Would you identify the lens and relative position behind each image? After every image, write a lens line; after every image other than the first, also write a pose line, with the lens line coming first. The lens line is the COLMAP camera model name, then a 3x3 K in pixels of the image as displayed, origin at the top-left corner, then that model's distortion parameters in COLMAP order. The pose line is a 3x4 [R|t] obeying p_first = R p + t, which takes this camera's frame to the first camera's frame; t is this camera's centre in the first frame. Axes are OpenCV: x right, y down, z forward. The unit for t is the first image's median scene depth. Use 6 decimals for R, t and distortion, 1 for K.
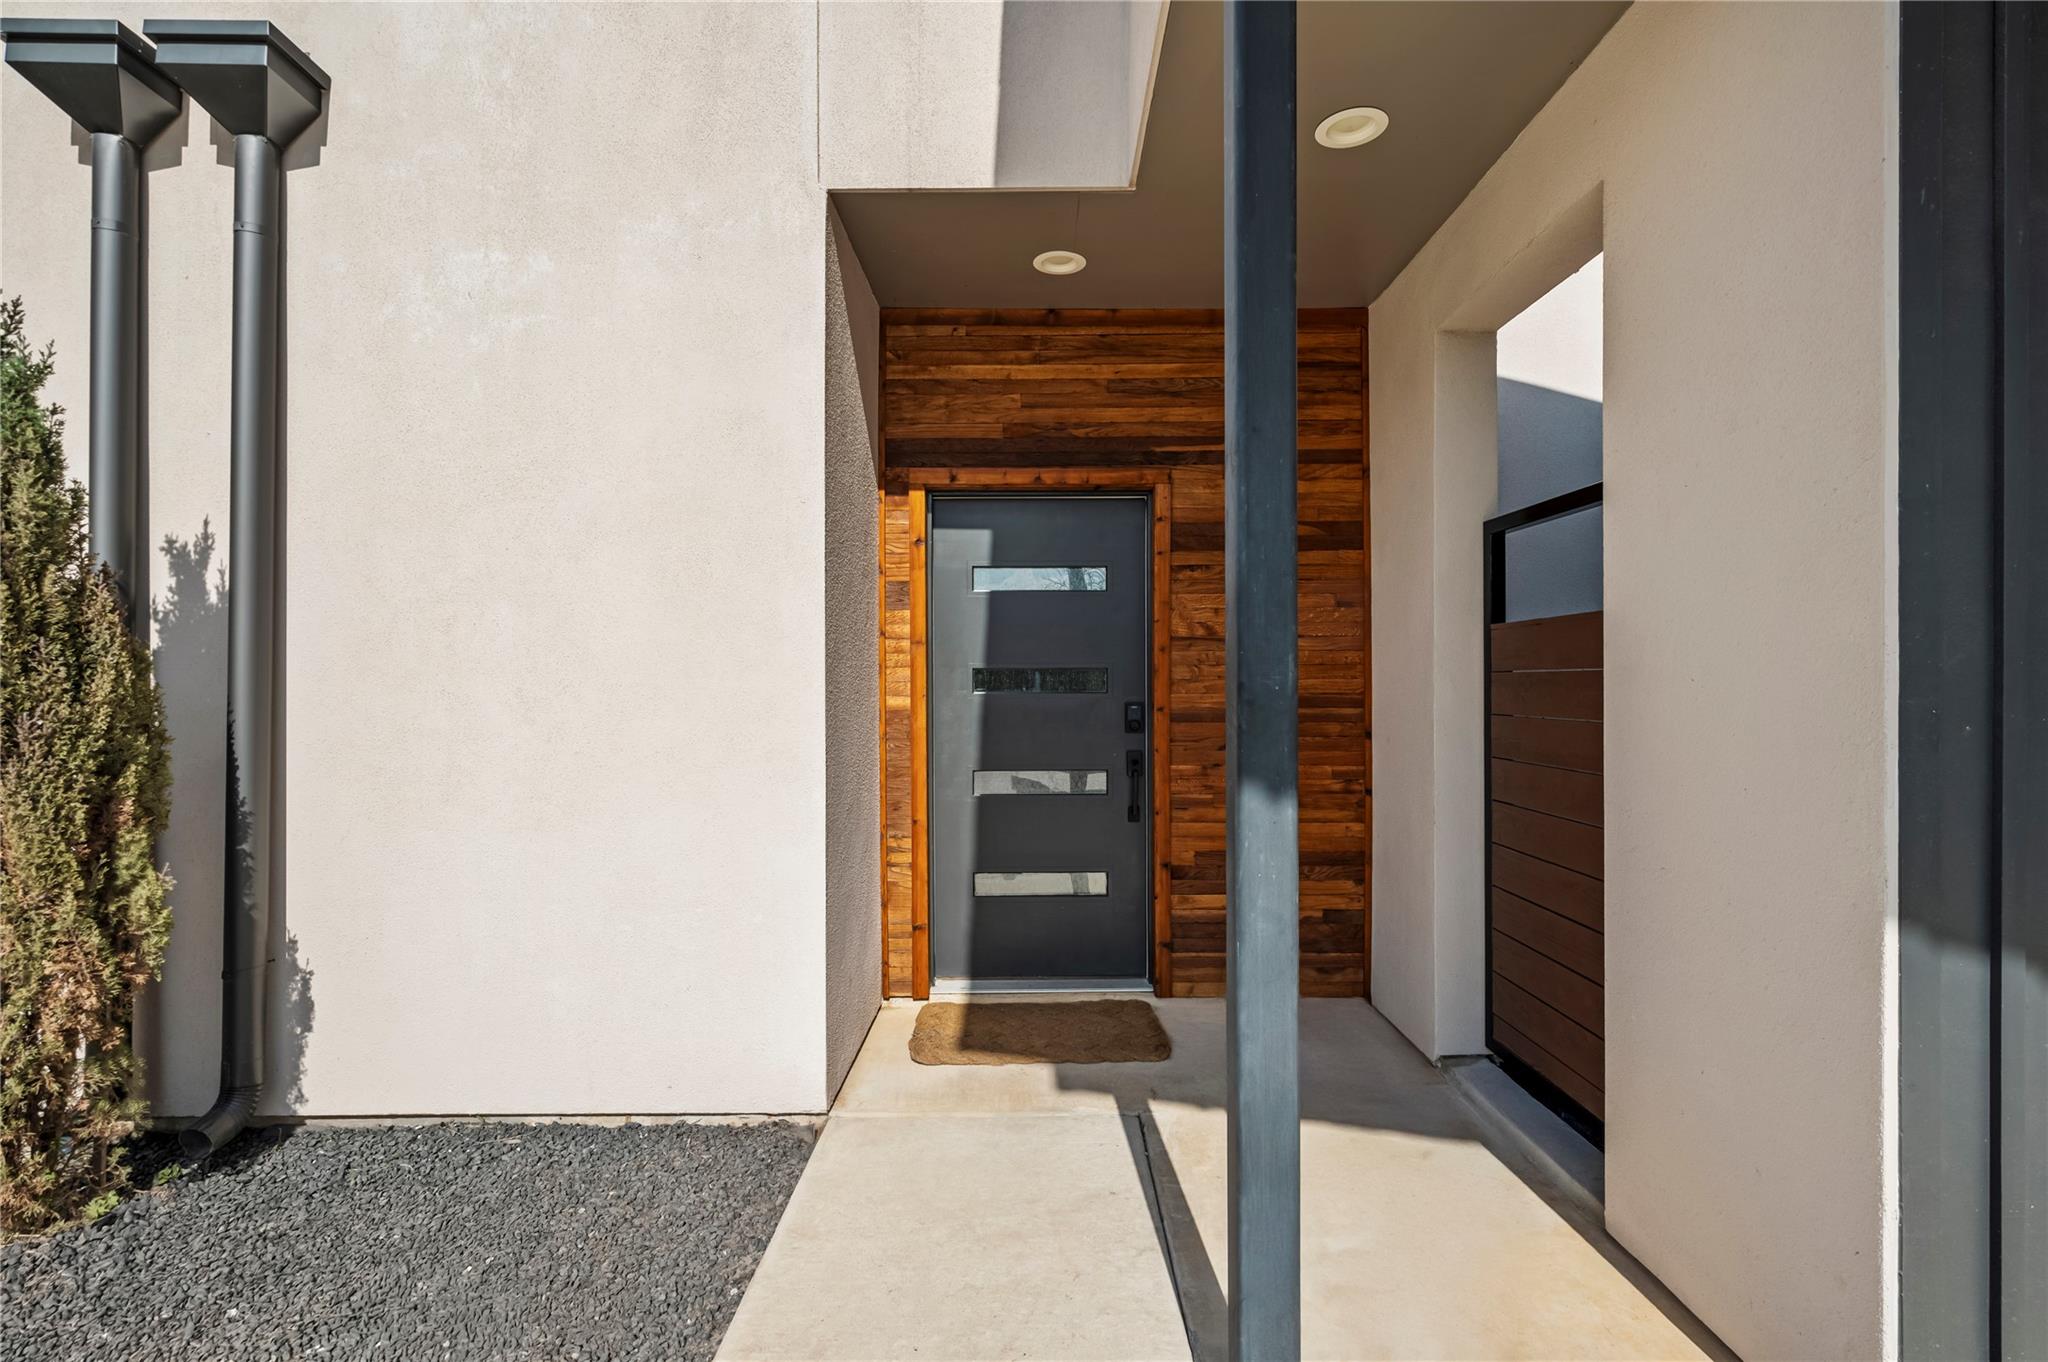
lens RADIAL K [[946.2, 0, 1024.0], [0, 946.2, 681.0], [0, 0, 1]] dist [-0.000602, 0.000190]
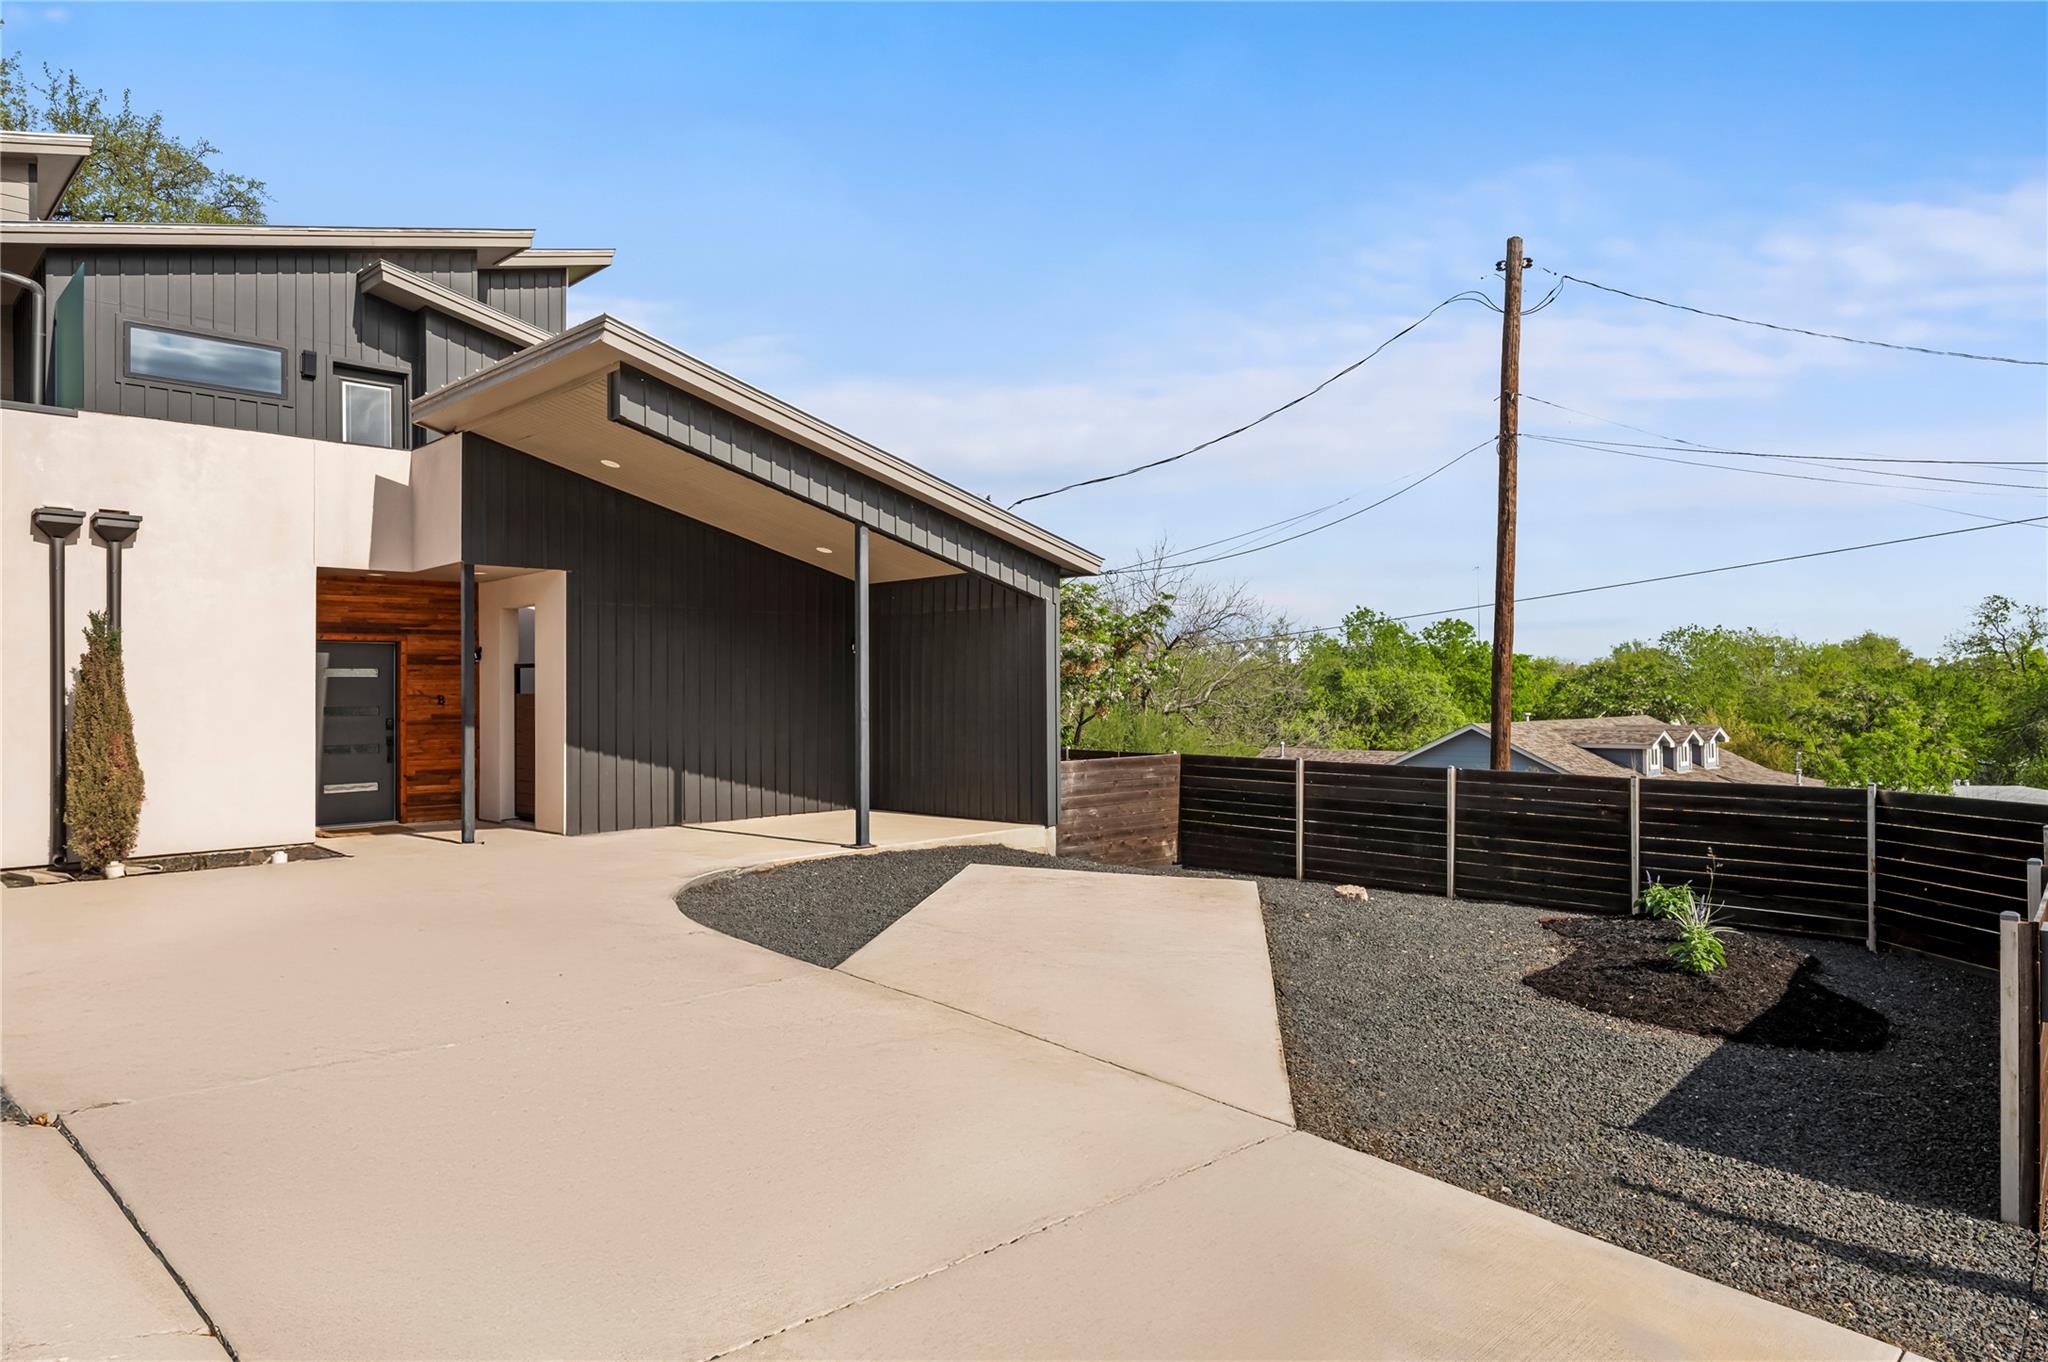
lens RADIAL K [[1289.2, 0, 1088.3], [0, 1289.2, 660.6], [0, 0, 1]] dist [-0.002910, -0.004915]
pose [[0.685682, 0.013004, 0.727785, -1.250541], [0.008315, 0.999635, -0.025694, -0.034388], [-0.727853, 0.023670, 0.685324, -3.122125]]
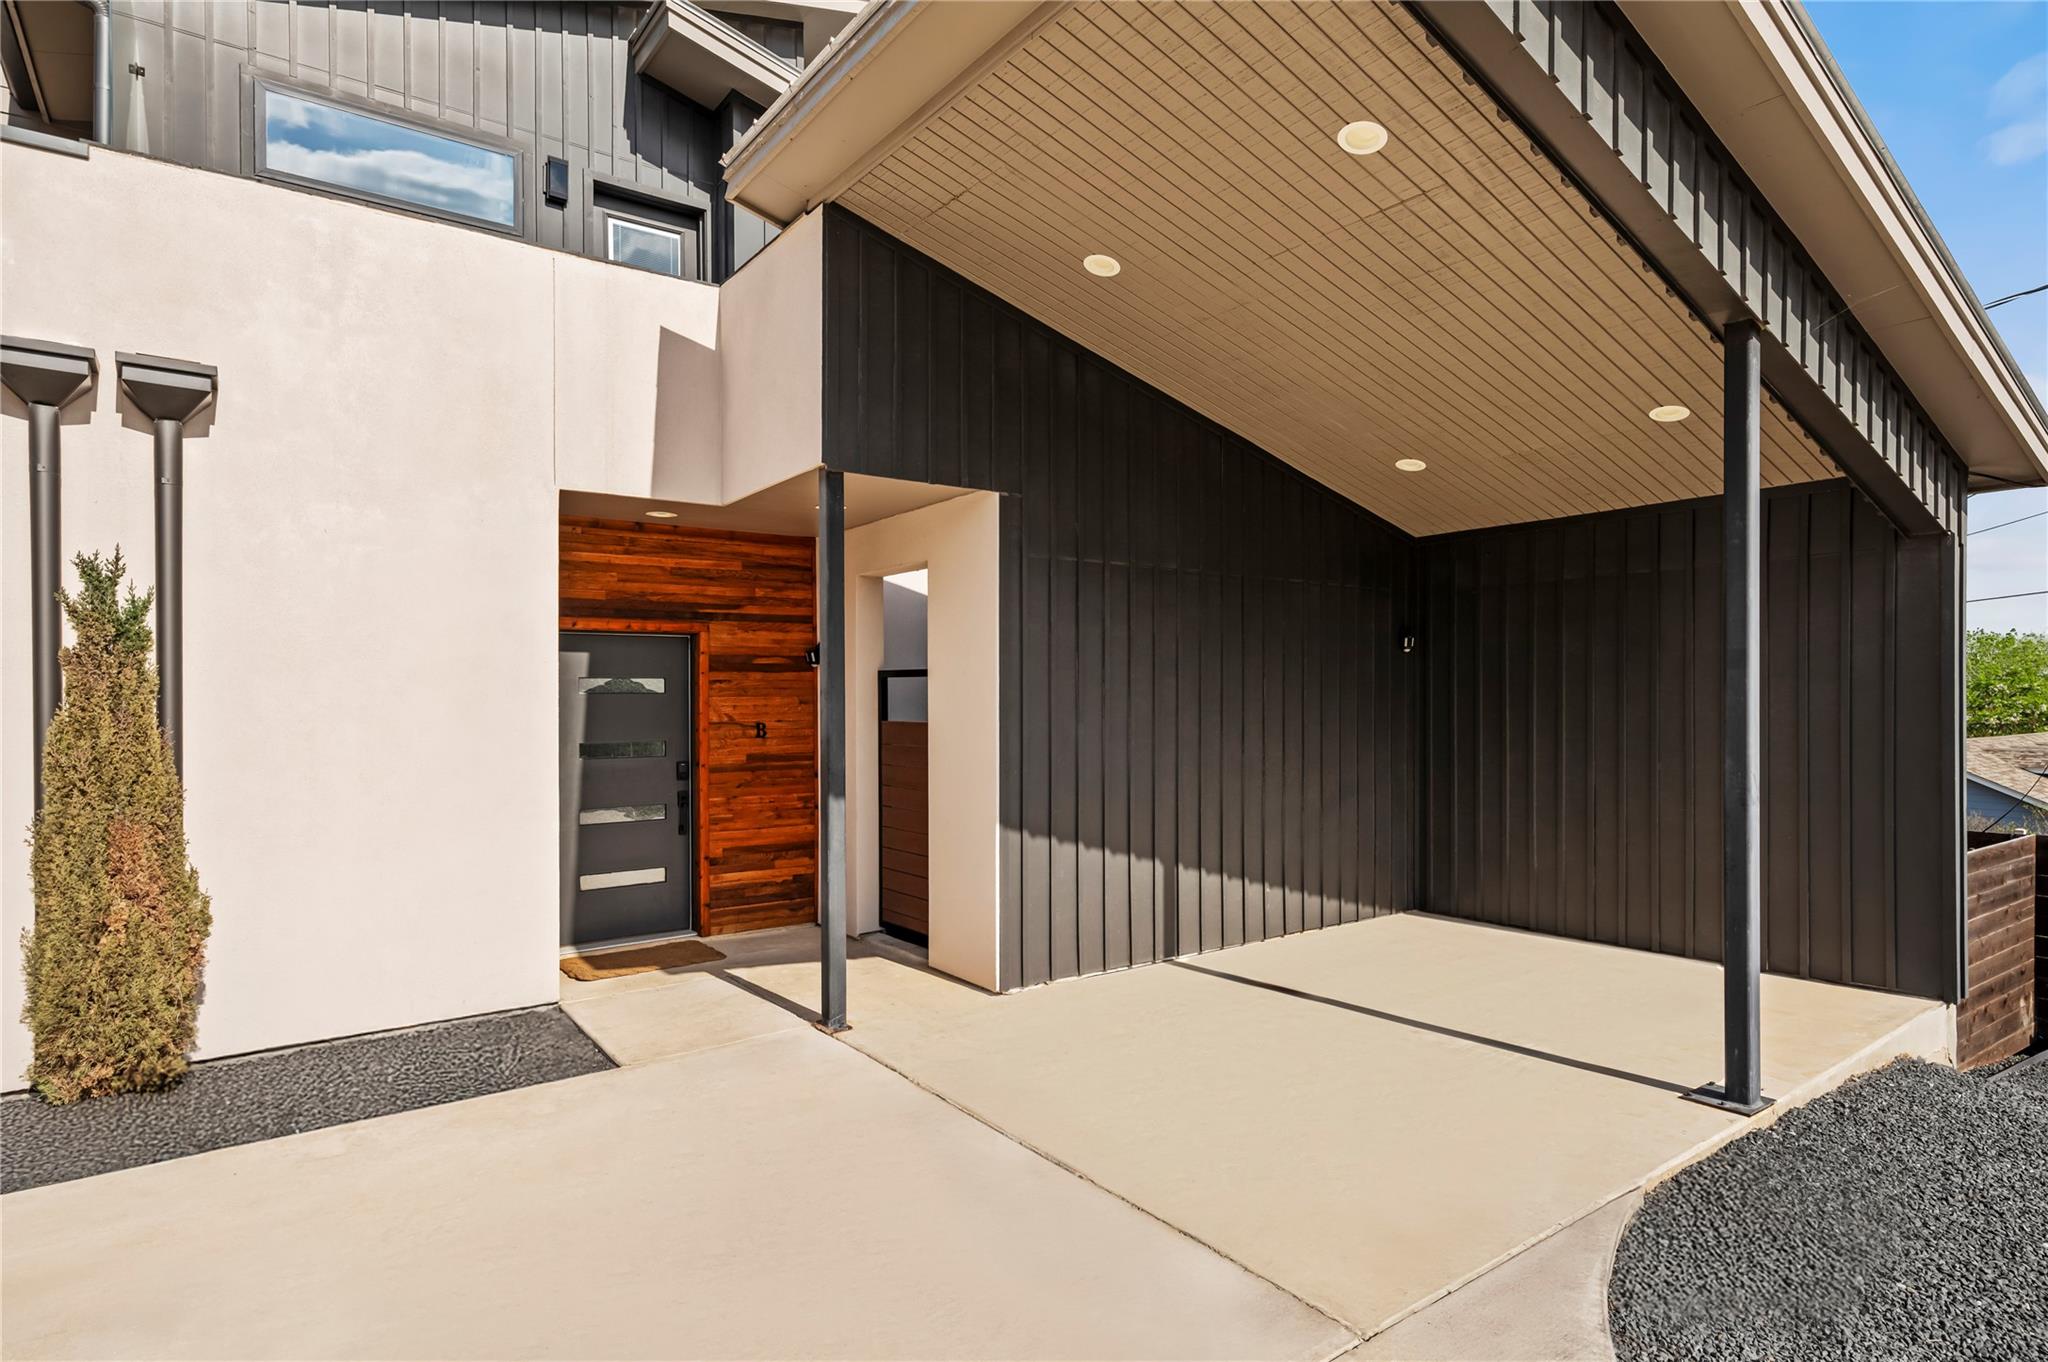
lens RADIAL K [[1099.1, 0, 1024.0], [0, 1099.1, 681.0], [0, 0, 1]] dist [0.003633, 0.000897]
pose [[0.805078, 0.005759, 0.593141, -0.558707], [0.003662, 0.999886, -0.014679, -0.090308], [-0.593158, 0.013990, 0.804964, -0.919364]]
